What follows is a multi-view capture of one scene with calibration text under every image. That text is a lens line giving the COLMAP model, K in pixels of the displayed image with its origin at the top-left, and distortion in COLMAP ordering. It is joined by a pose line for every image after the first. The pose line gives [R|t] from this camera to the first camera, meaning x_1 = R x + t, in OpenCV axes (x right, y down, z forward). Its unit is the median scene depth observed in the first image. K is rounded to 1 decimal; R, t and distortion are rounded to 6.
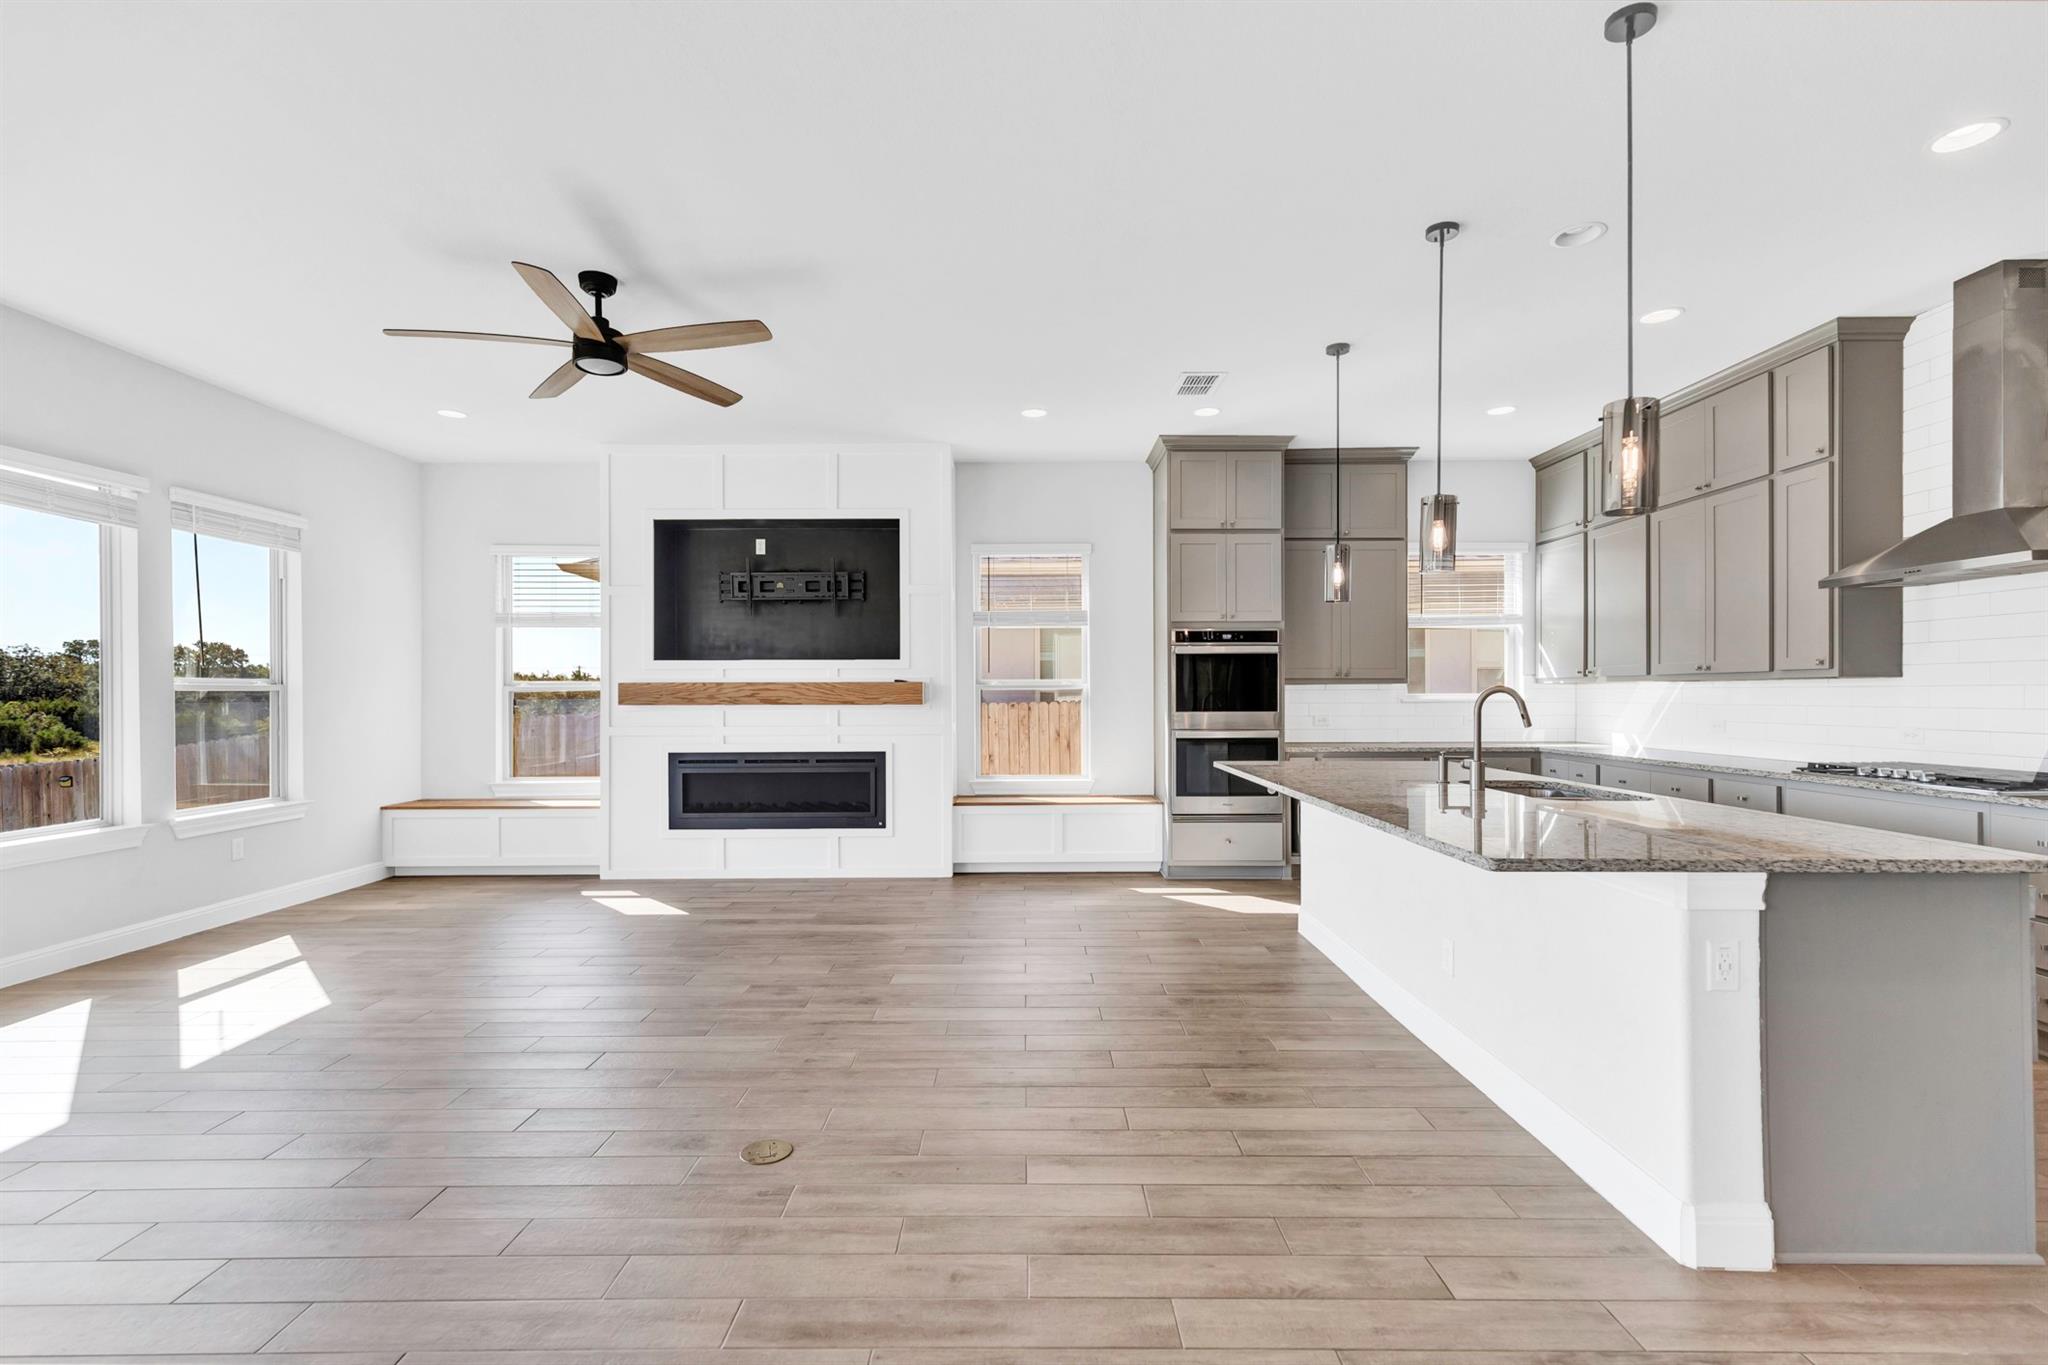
lens RADIAL K [[954.3, 0, 1021.1], [0, 954.3, 691.9], [0, 0, 1]] dist [0.005000, 0.000069]
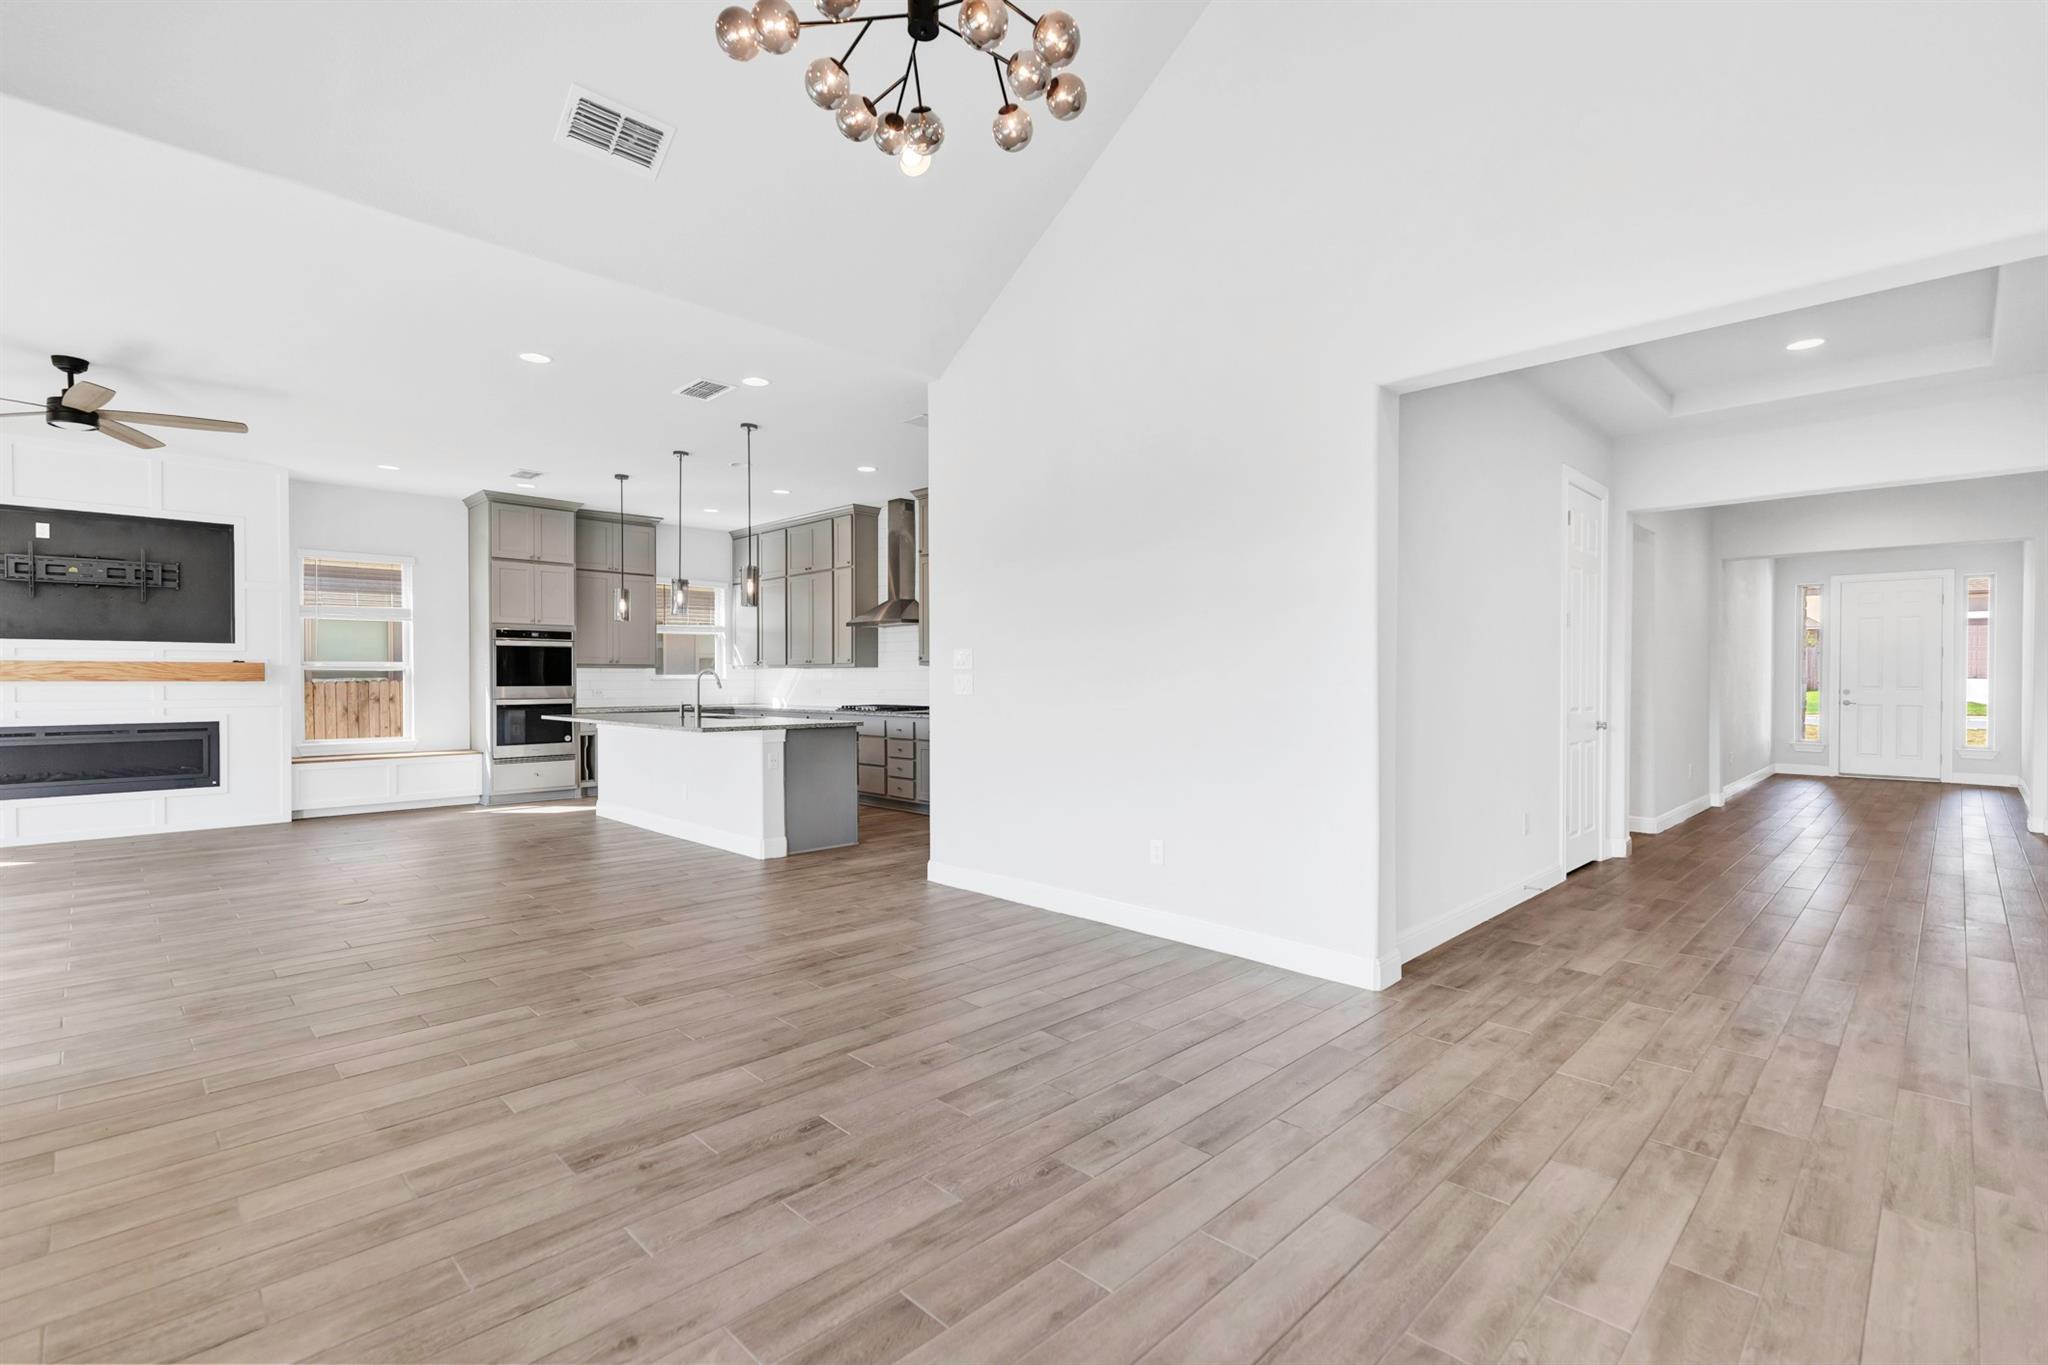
lens RADIAL K [[954.3, 0, 1021.1], [0, 954.3, 691.9], [0, 0, 1]] dist [0.005000, 0.000069]
pose [[0.719112, -0.007496, 0.694853, -0.264001], [-0.003514, 0.999890, 0.014424, 0.005981], [-0.694885, -0.012814, 0.719007, -0.563826]]
